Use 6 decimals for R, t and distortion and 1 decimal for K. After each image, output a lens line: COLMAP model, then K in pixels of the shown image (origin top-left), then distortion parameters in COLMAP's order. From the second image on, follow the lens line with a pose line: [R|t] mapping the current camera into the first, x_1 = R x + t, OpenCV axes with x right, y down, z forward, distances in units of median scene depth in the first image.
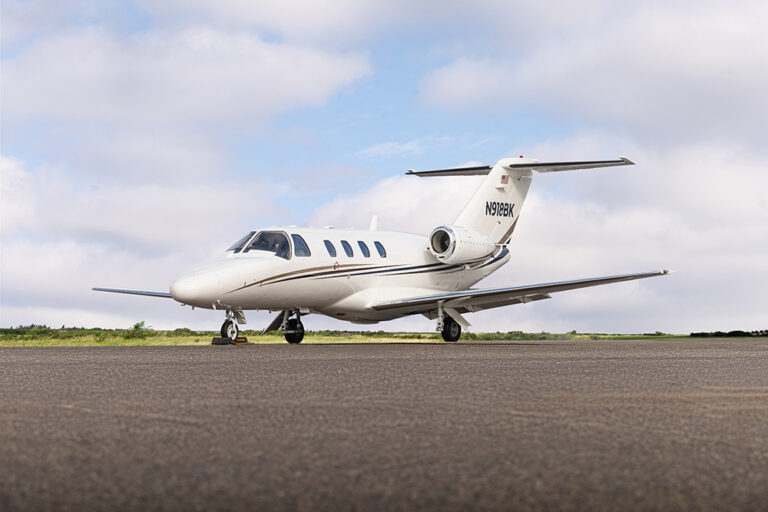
lens RADIAL K [[2651.6, 0, 384.0], [0, 2651.6, 256.0], [0, 0, 1]] dist [0.008047, 0.050730]
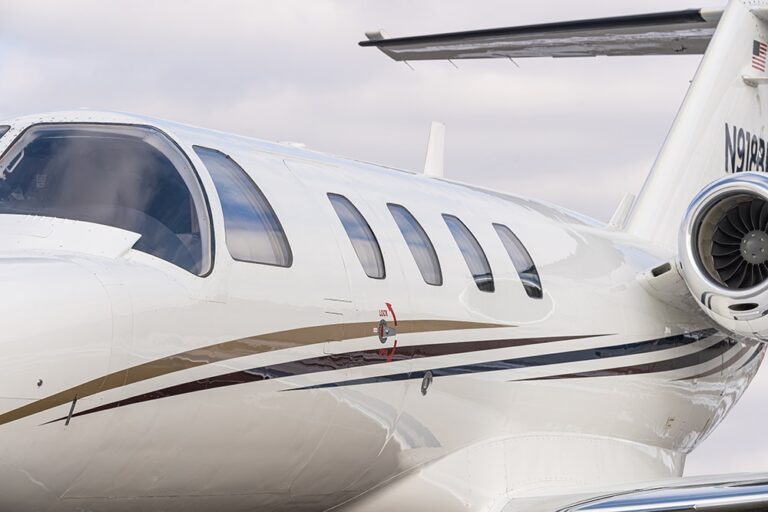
lens RADIAL K [[3068.6, 0, 384.0], [0, 3068.6, 256.0], [0, 0, 1]] dist [0.007121, 0.015288]
pose [[0.983237, 0.038914, 0.178134, -0.058241], [-0.032627, 0.998741, -0.038092, 0.007268], [-0.179392, 0.031642, 0.983269, 0.768433]]
